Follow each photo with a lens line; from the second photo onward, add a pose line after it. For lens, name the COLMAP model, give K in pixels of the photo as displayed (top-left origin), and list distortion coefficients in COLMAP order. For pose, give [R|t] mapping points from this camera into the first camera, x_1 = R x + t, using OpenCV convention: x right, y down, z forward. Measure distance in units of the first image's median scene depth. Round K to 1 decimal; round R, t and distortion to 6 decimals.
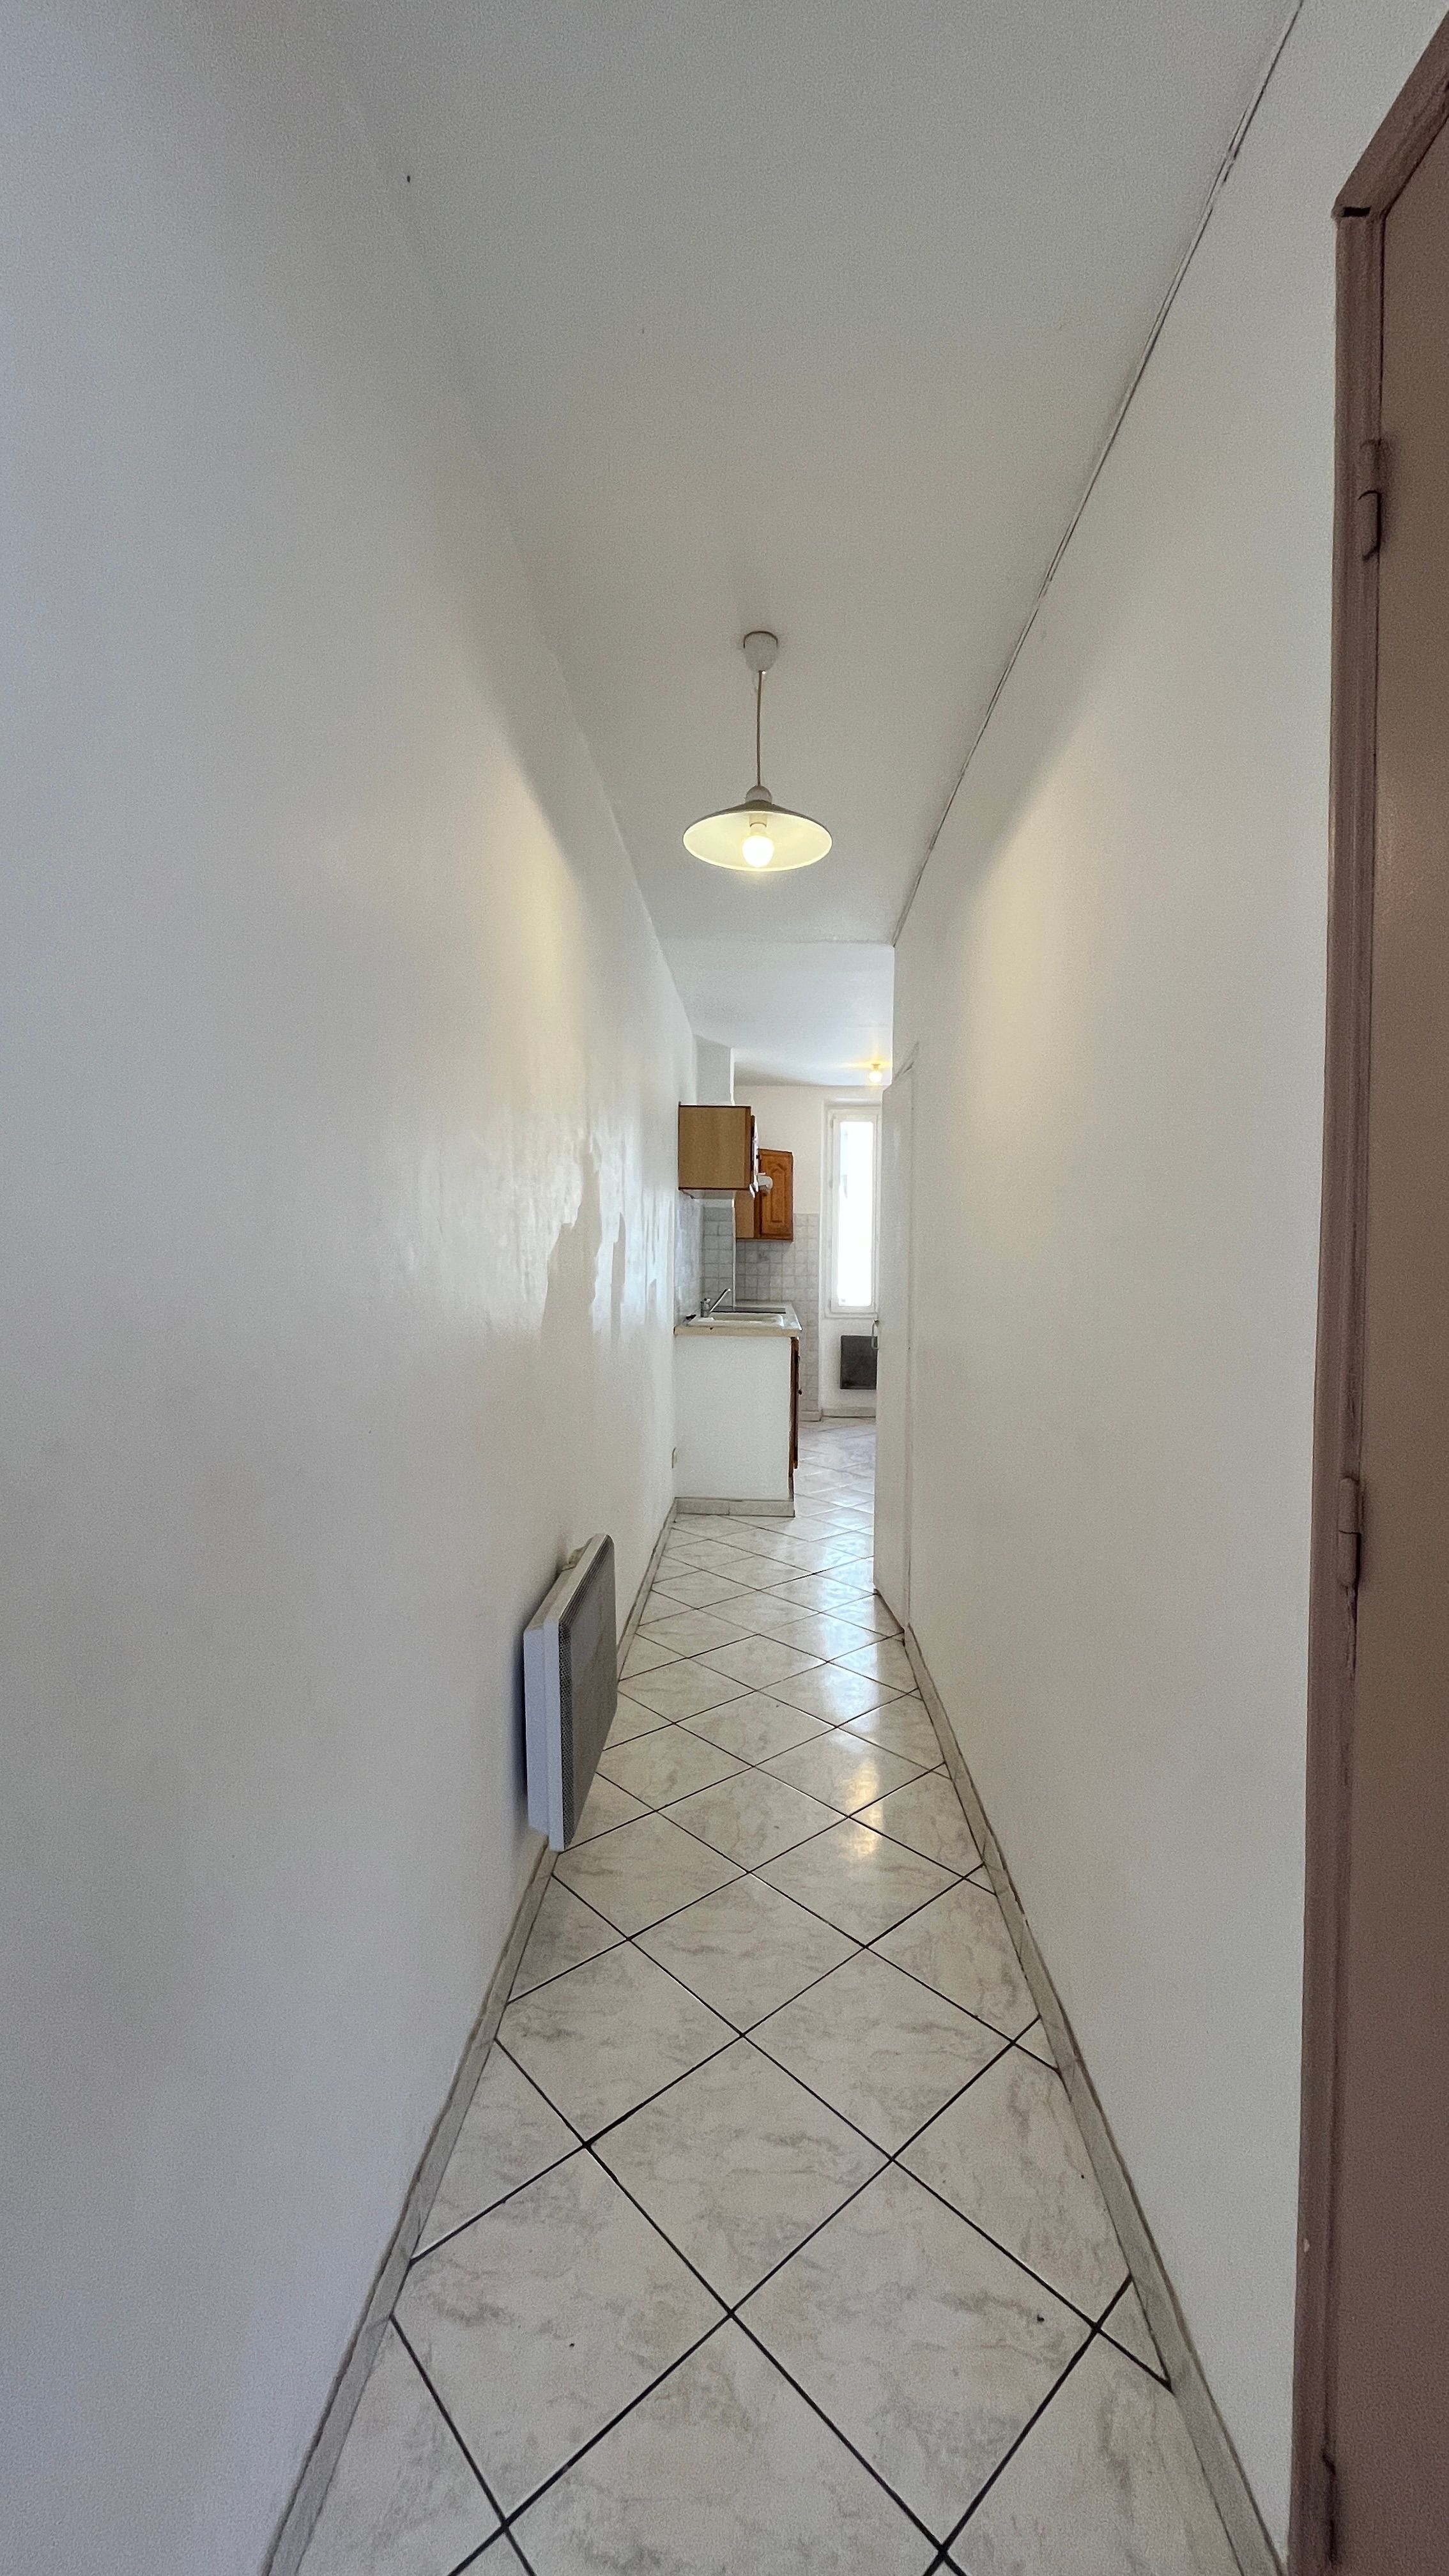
lens RADIAL K [[1033.3, 0, 733.6], [0, 1033.3, 1275.9], [0, 0, 1]] dist [-0.000537, -0.000060]
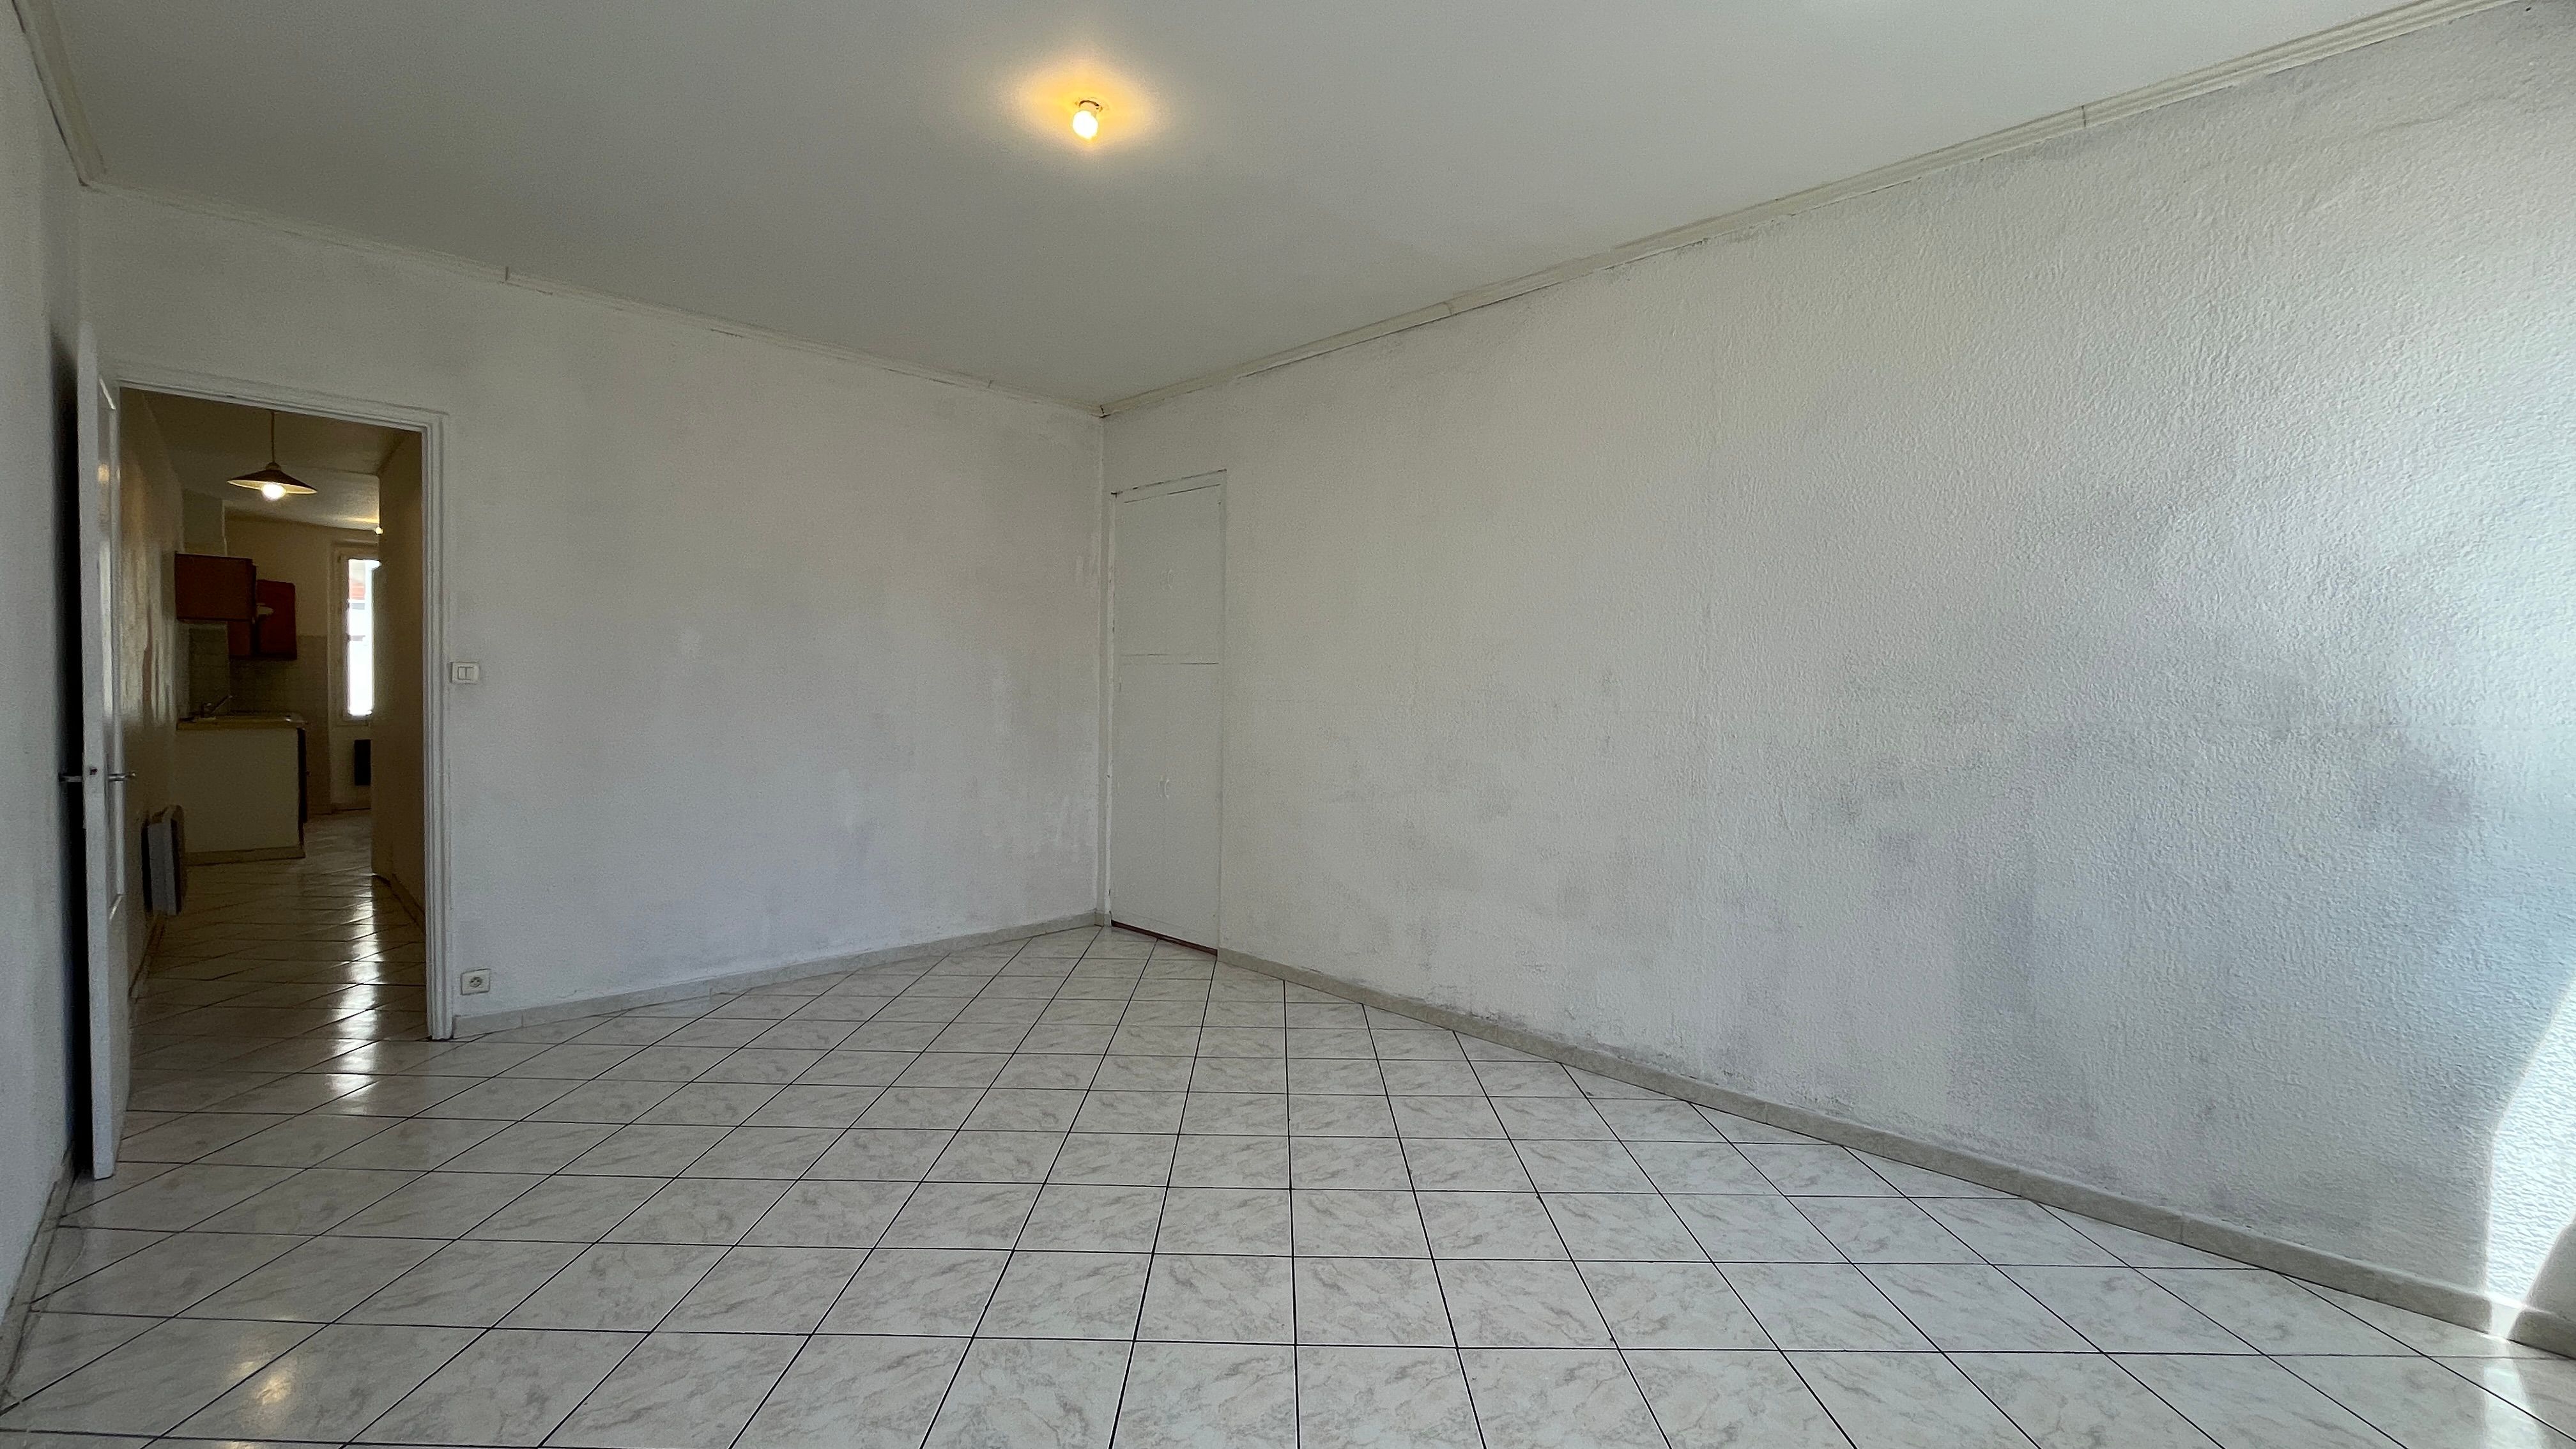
lens RADIAL K [[1033.3, 0, 1279.5], [0, 1033.3, 713.5], [0, 0, 1]] dist [-0.000537, -0.000060]
pose [[0.682763, -0.020657, 0.730348, -0.050106], [0.009808, 0.999769, 0.019109, 0.021025], [-0.730574, -0.005883, 0.682808, -0.803944]]
